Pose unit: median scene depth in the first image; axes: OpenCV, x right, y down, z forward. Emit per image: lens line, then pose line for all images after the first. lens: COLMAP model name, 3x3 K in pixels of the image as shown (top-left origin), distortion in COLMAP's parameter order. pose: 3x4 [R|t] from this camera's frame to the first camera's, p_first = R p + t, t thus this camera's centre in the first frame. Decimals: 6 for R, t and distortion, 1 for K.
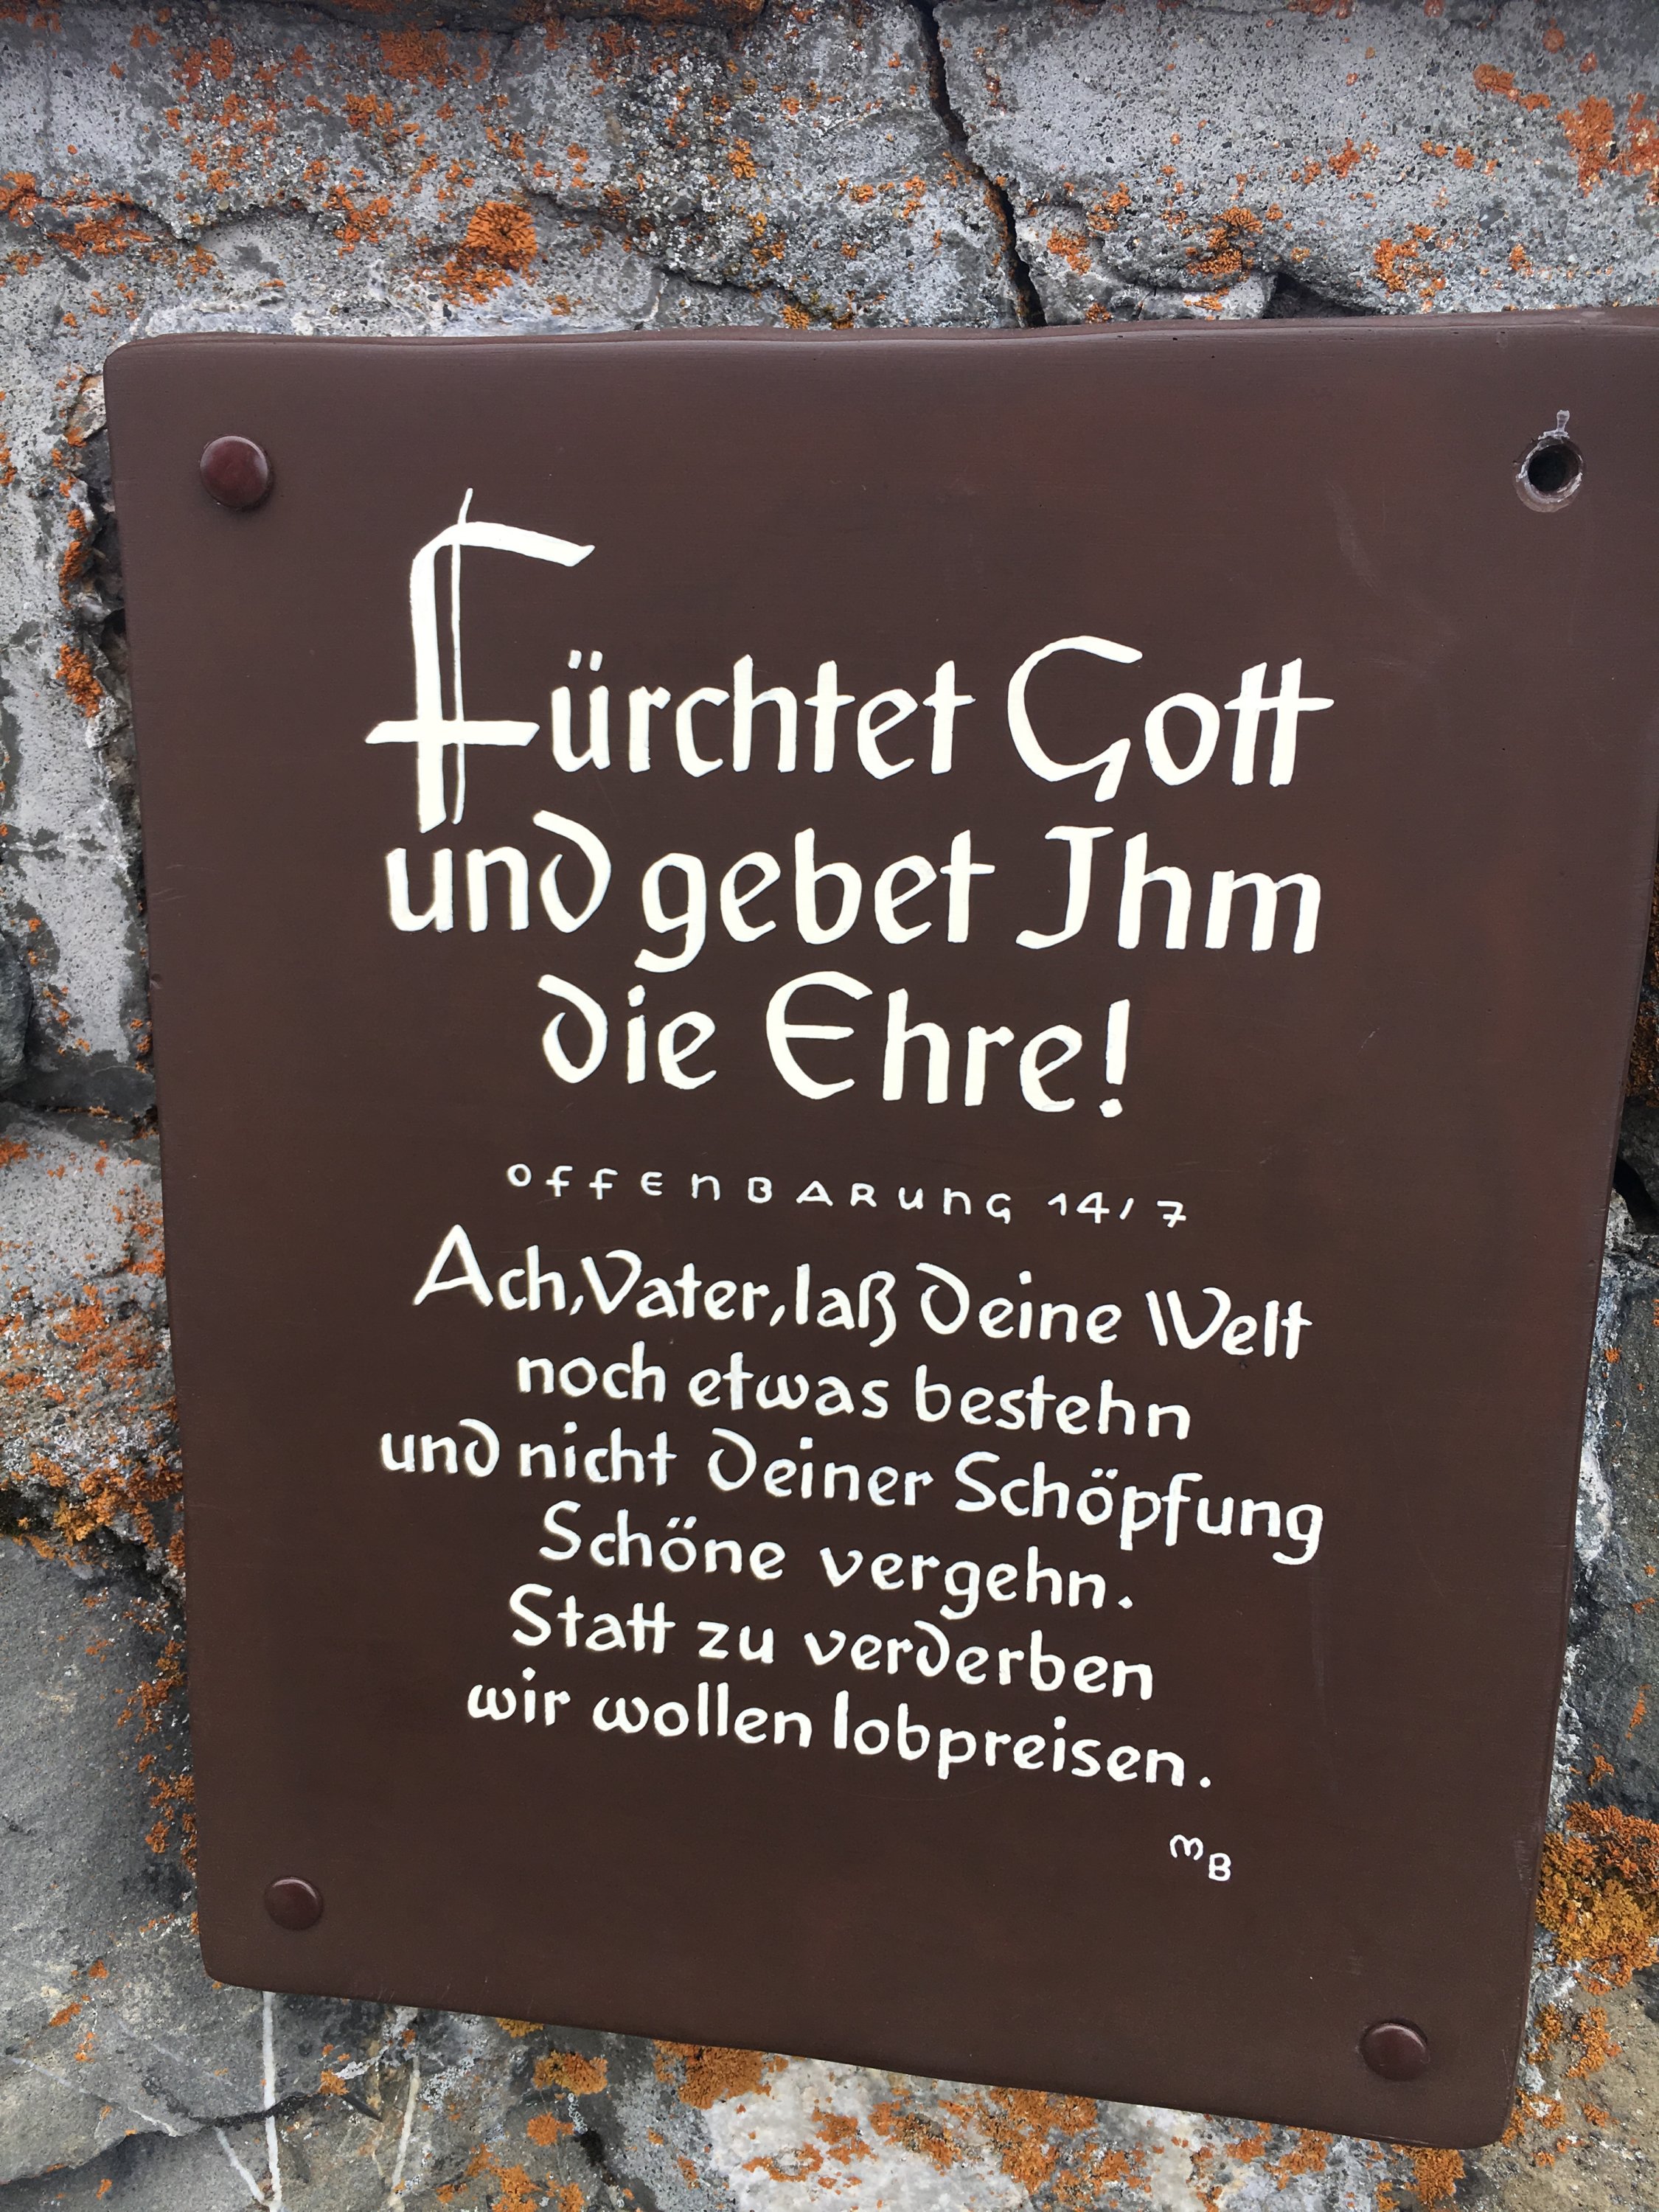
lens RADIAL K [[1877.2, 0, 814.6], [0, 1877.2, 1111.2], [0, 0, 1]] dist [0.030099, -0.023659]
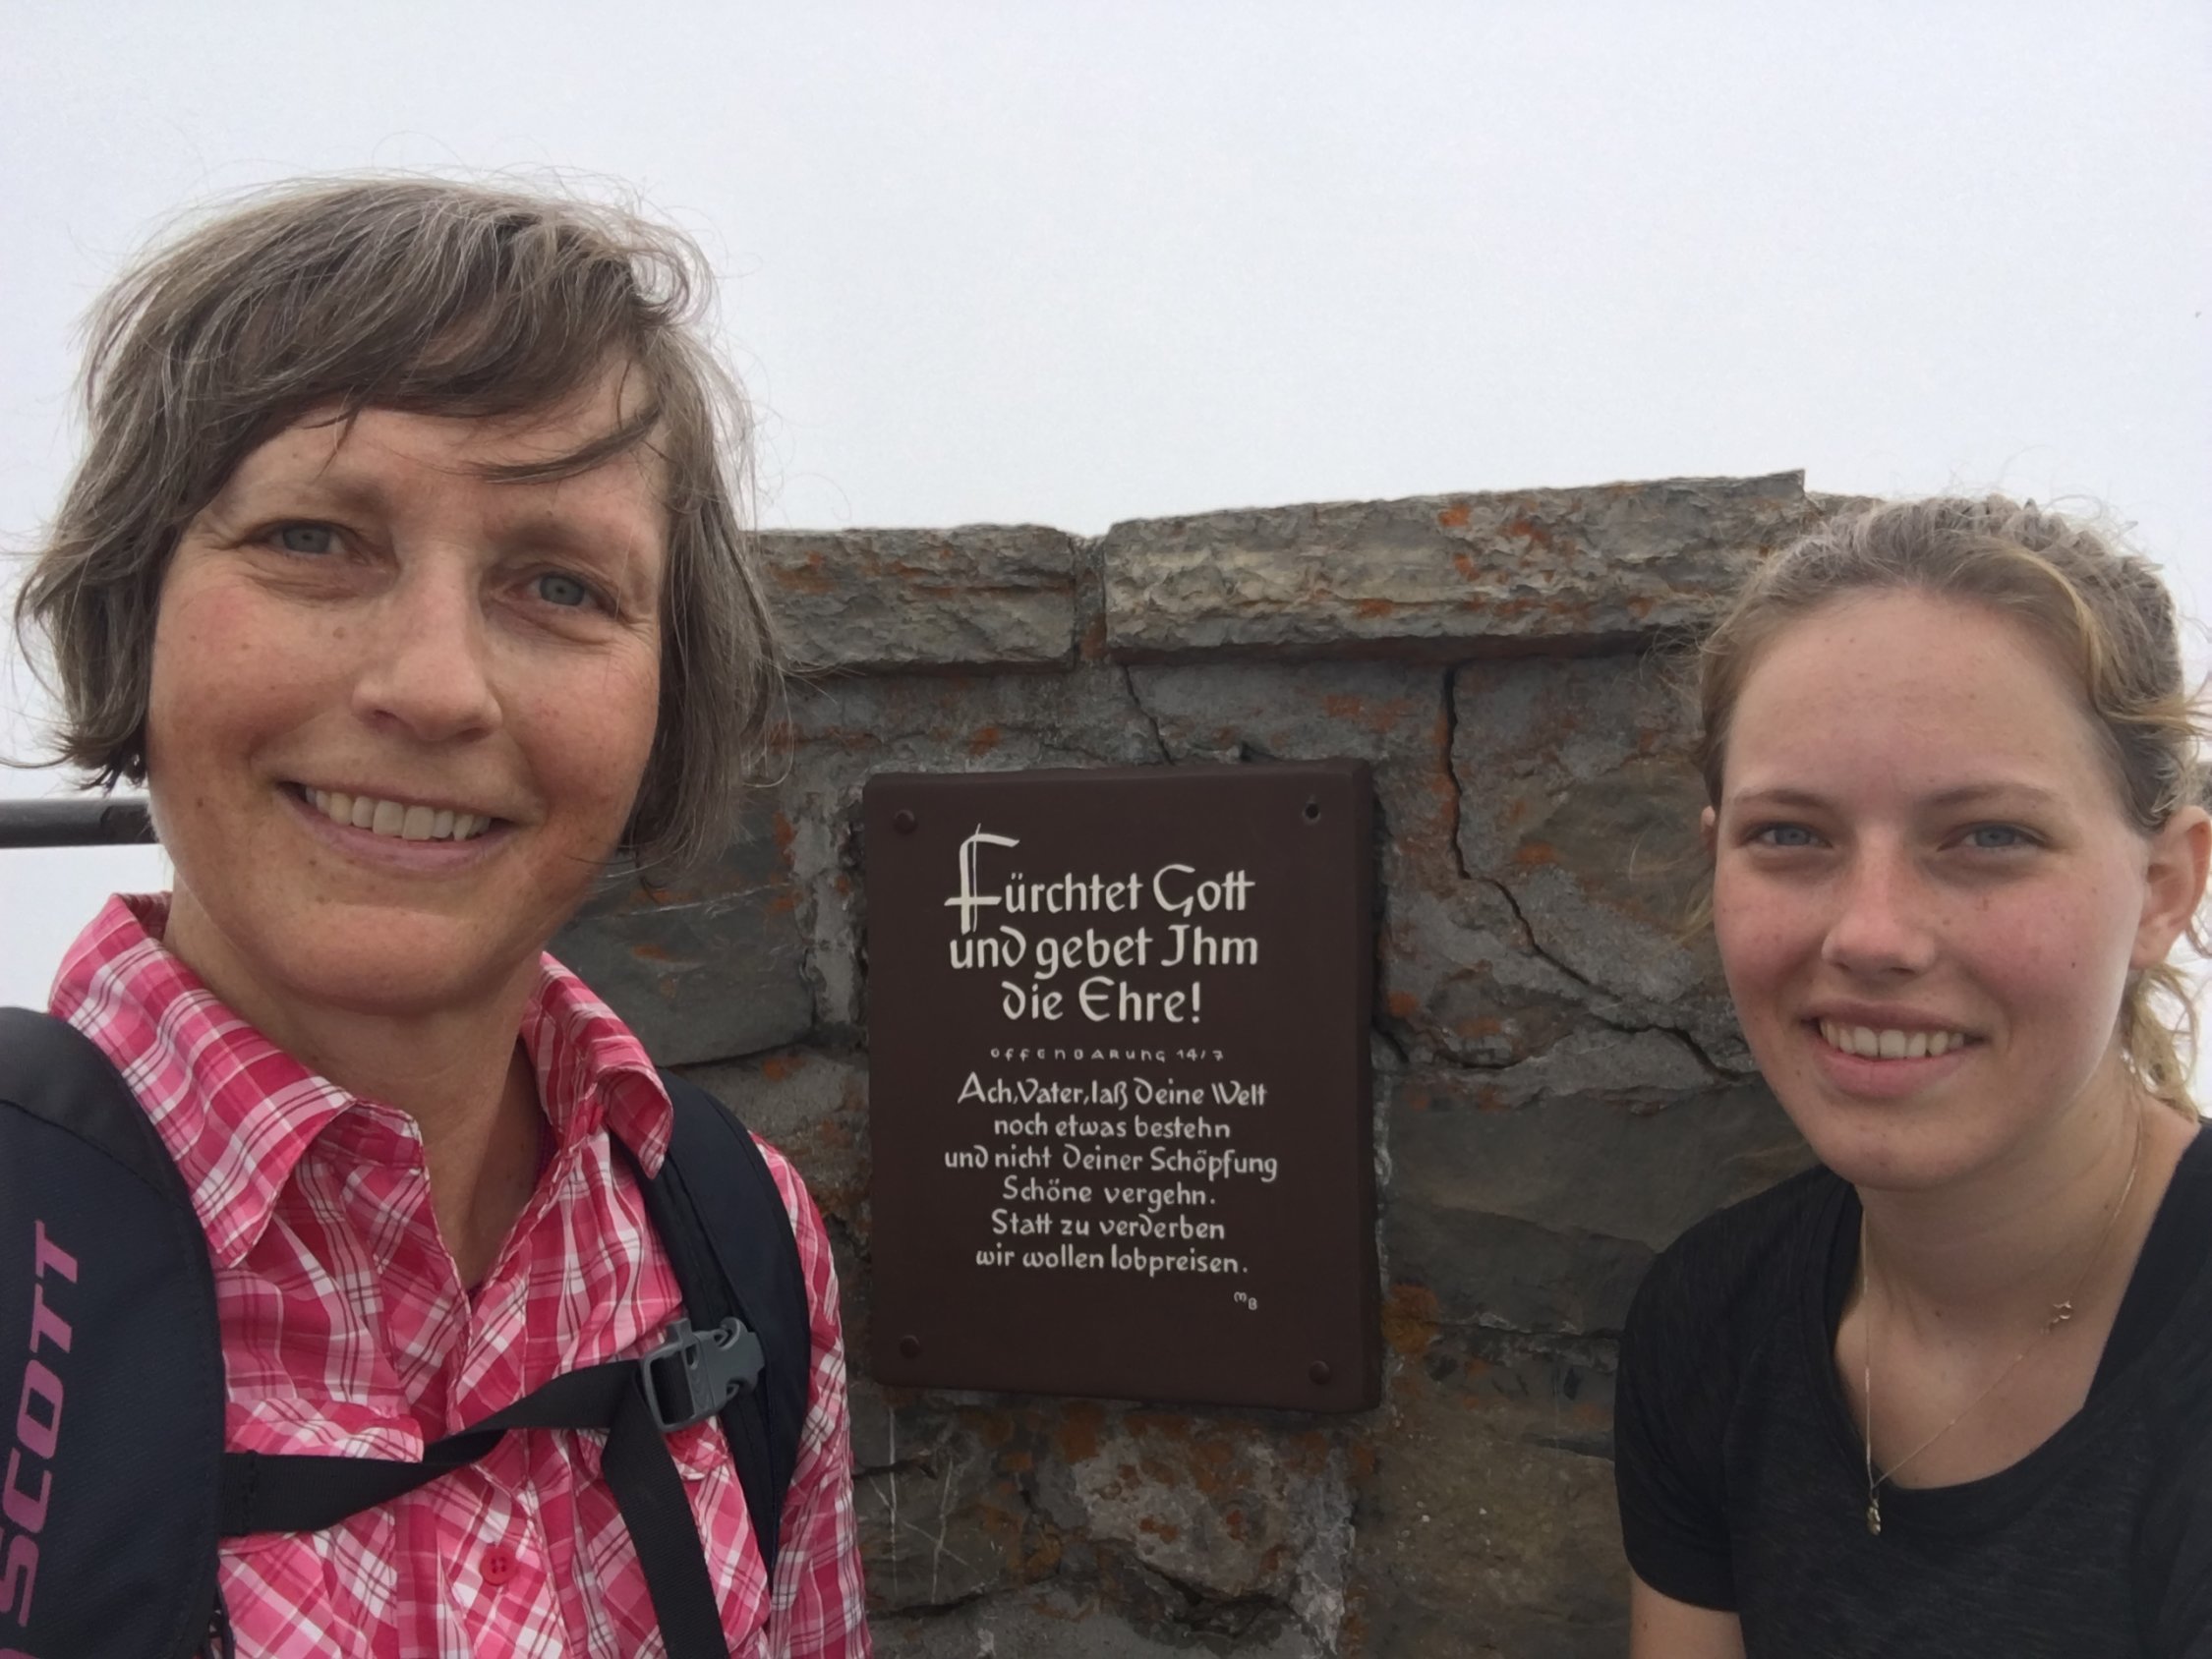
lens RADIAL K [[1999.4, 0, 1107.2], [0, 1999.4, 832.6], [0, 0, 1]] dist [0.023862, 0.003505]
pose [[0.996075, -0.034552, -0.081495, 0.271886], [0.015973, 0.975716, -0.218454, 0.376067], [0.087064, 0.216295, 0.972438, -2.017925]]
